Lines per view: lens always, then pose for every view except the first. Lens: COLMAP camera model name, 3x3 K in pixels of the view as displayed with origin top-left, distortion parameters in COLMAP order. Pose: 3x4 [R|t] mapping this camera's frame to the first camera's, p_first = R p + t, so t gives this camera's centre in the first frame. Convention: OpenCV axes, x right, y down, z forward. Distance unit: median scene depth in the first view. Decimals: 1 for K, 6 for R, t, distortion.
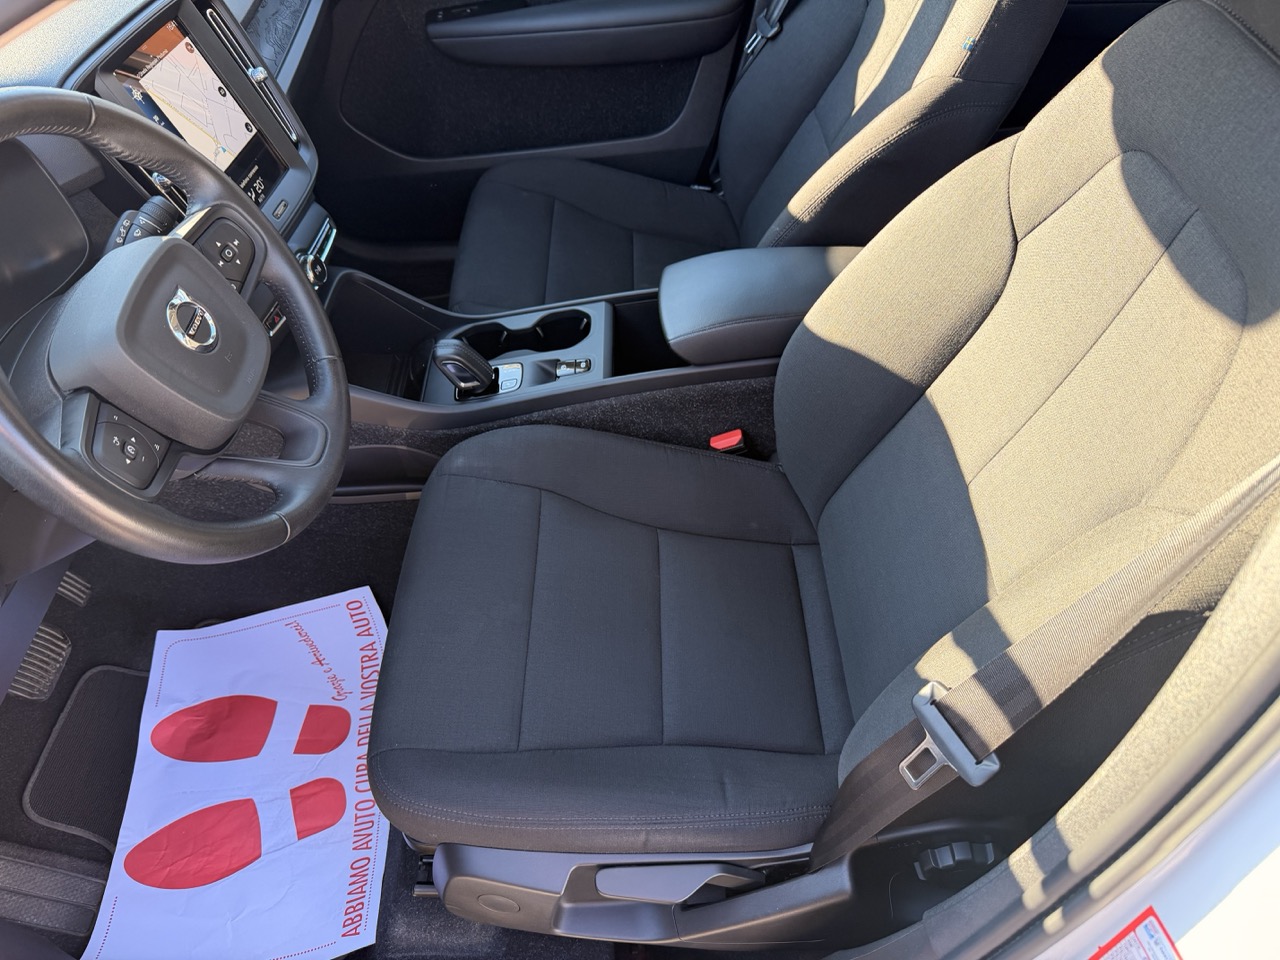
lens RADIAL K [[906.1, 0, 637.1], [0, 906.1, 497.1], [0, 0, 1]] dist [-0.010012, -0.001921]
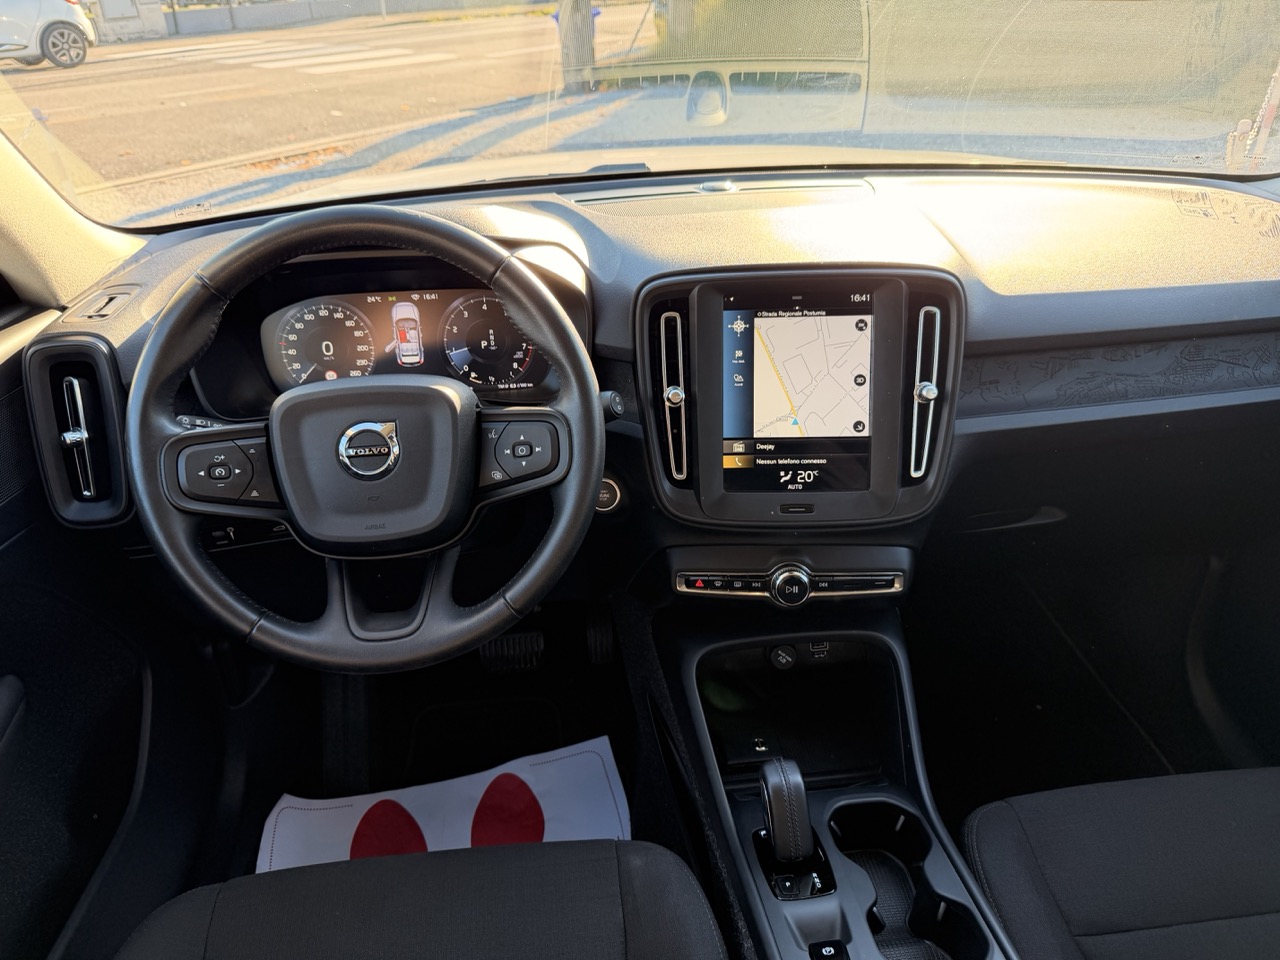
lens RADIAL K [[909.2, 0, 643.9], [0, 909.2, 487.3], [0, 0, 1]] dist [0.005123, -0.005725]
pose [[0.112768, 0.503787, -0.856436, 0.298315], [-0.736180, 0.621244, 0.268505, -0.455907], [0.667325, 0.600212, 0.440934, 0.531714]]
